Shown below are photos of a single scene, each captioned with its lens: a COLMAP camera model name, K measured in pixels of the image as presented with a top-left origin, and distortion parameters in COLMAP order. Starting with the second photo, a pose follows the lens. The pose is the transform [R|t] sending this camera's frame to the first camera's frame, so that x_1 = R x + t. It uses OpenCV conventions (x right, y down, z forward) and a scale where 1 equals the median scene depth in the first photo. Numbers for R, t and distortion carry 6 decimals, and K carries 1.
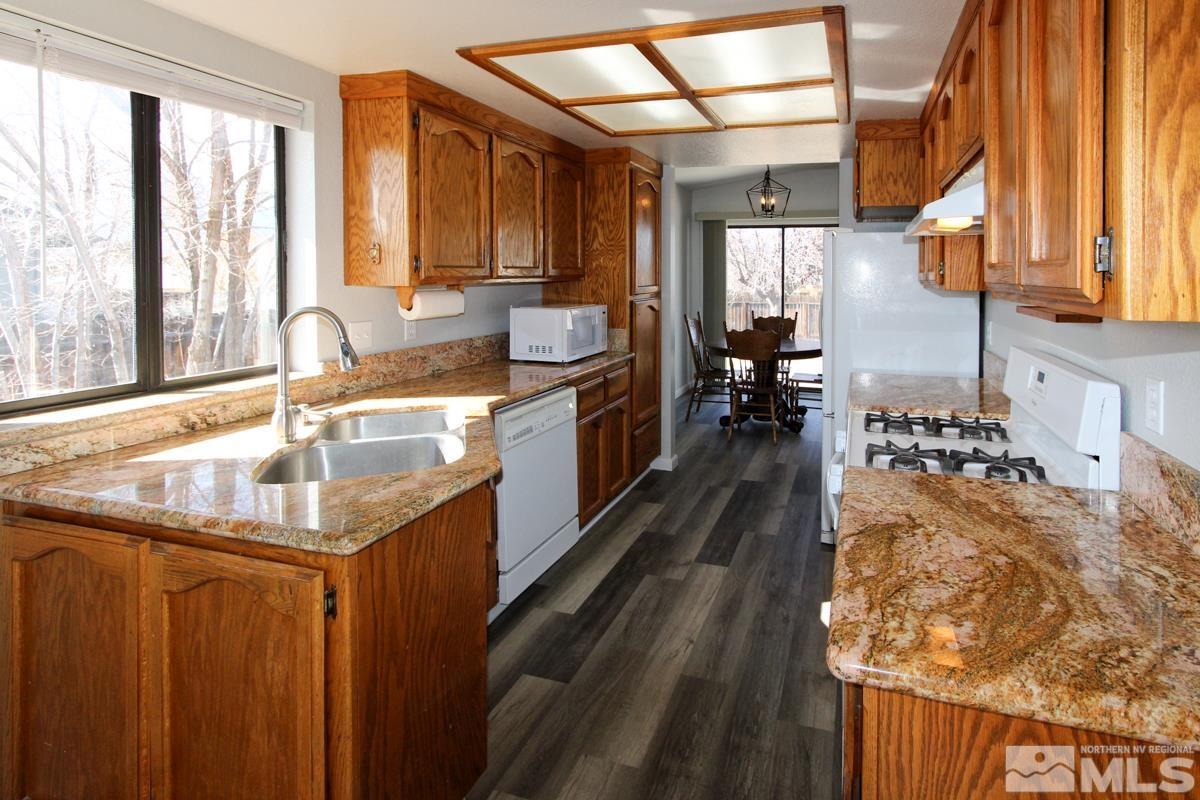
lens RADIAL K [[681.8, 0, 597.8], [0, 681.8, 398.2], [0, 0, 1]] dist [-0.003676, 0.002846]
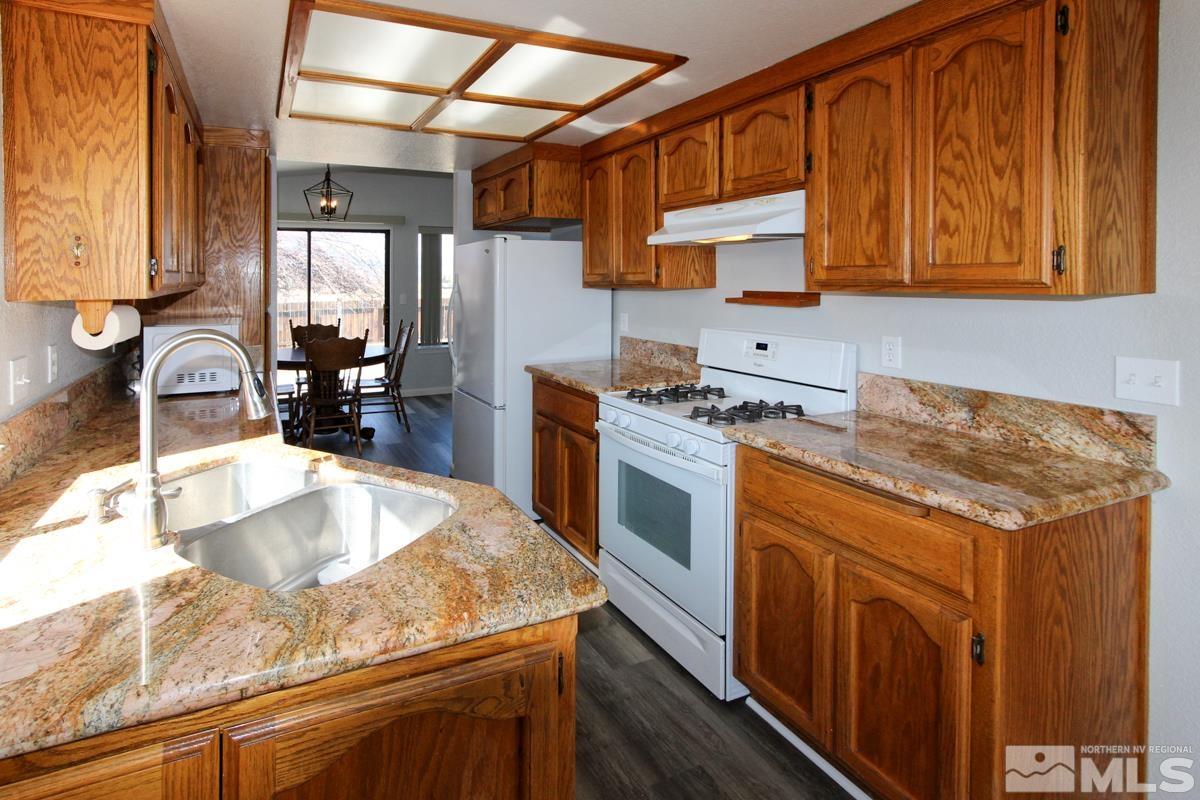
lens RADIAL K [[681.8, 0, 592.9], [0, 681.8, 400.2], [0, 0, 1]] dist [-0.003676, 0.002846]
pose [[0.686565, -0.136689, 0.714104, -0.441355], [0.141020, 0.988553, 0.053640, -0.032633], [-0.713262, 0.063876, 0.697981, 0.183016]]
